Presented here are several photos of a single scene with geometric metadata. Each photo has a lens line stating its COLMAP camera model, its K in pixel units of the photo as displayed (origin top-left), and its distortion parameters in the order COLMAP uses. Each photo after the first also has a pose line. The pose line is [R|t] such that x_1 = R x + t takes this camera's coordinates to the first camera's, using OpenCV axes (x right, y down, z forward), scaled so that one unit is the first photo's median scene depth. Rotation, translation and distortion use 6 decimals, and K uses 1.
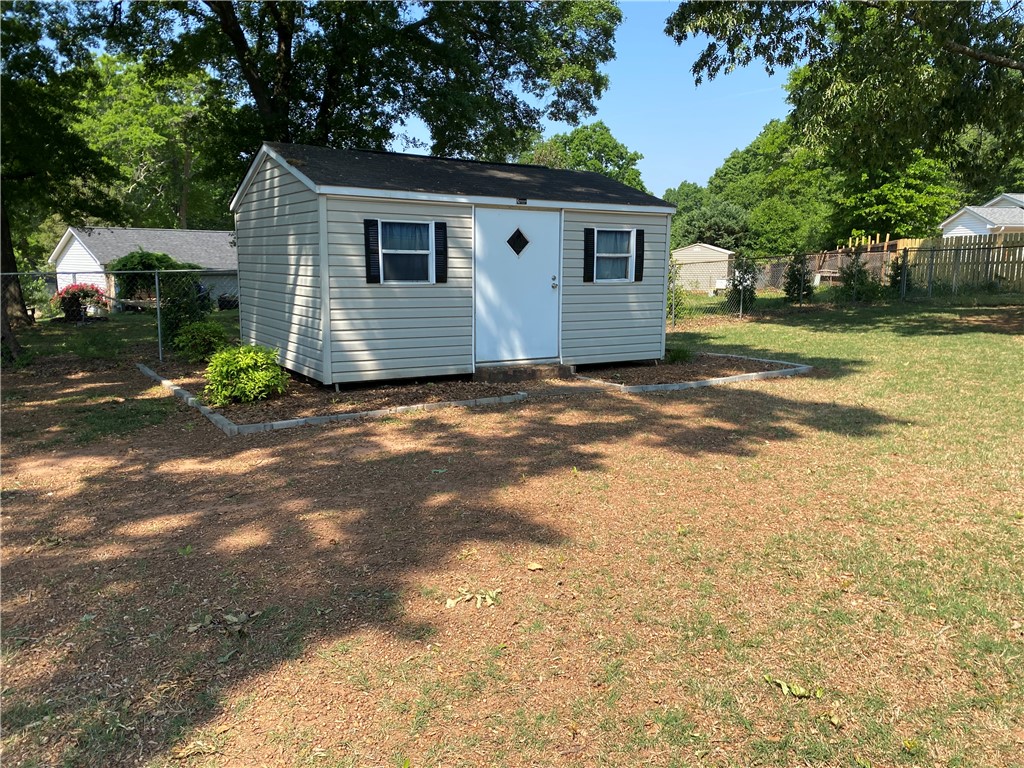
lens RADIAL K [[795.6, 0, 516.7], [0, 795.6, 381.7], [0, 0, 1]] dist [0.038409, -0.043264]
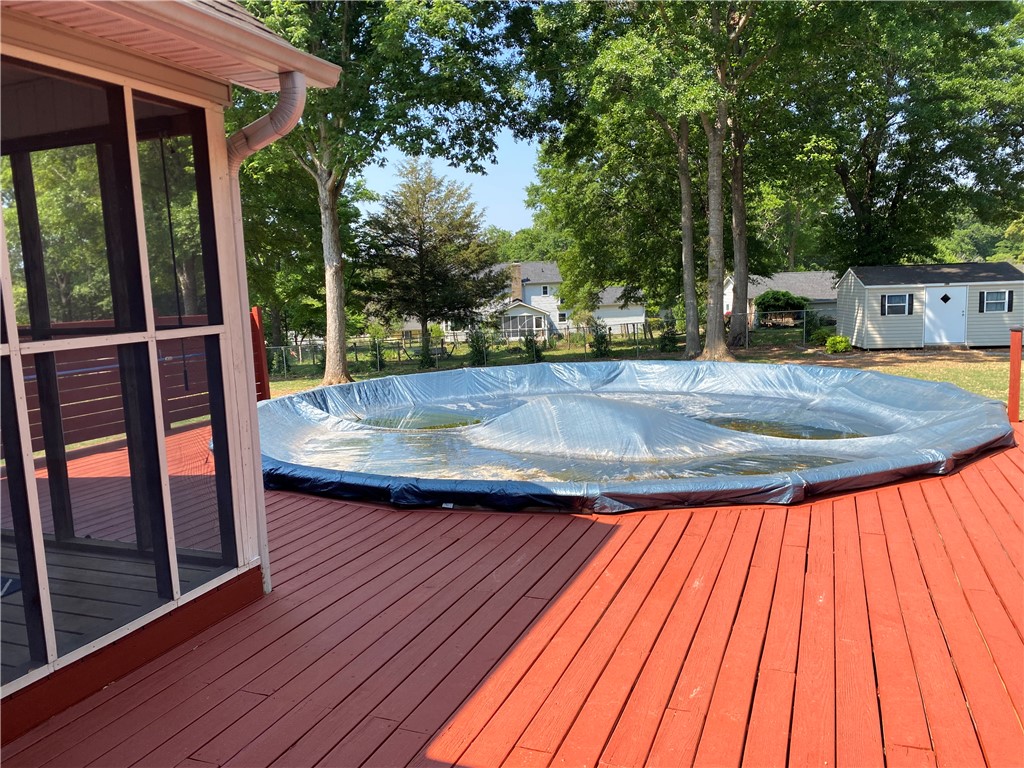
lens RADIAL K [[795.6, 0, 511.1], [0, 795.6, 389.8], [0, 0, 1]] dist [0.038409, -0.043264]
pose [[0.759117, 0.047747, -0.649200, 0.665004], [-0.055057, 0.998442, 0.009055, 0.188172], [0.648621, 0.028869, 0.760564, -2.011244]]
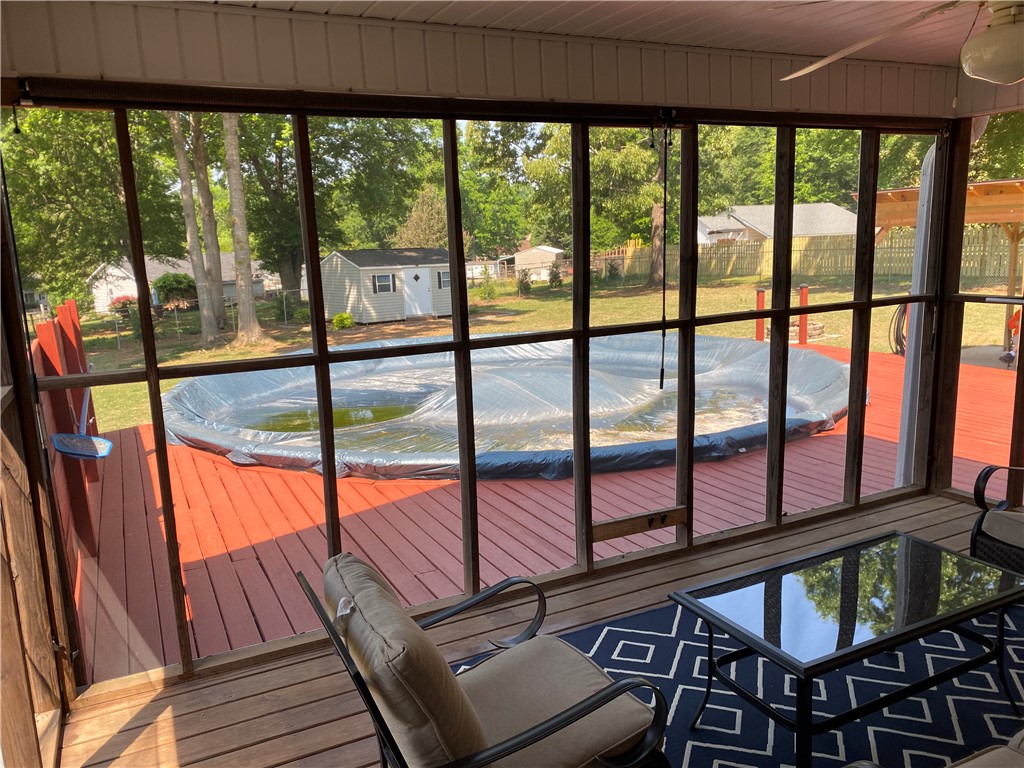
lens RADIAL K [[795.6, 0, 507.7], [0, 795.6, 384.7], [0, 0, 1]] dist [0.038409, -0.043264]
pose [[0.991594, -0.064171, 0.112358, -0.023313], [0.061542, 0.997747, 0.026712, 0.193592], [-0.113819, -0.019573, 0.993309, -2.256978]]
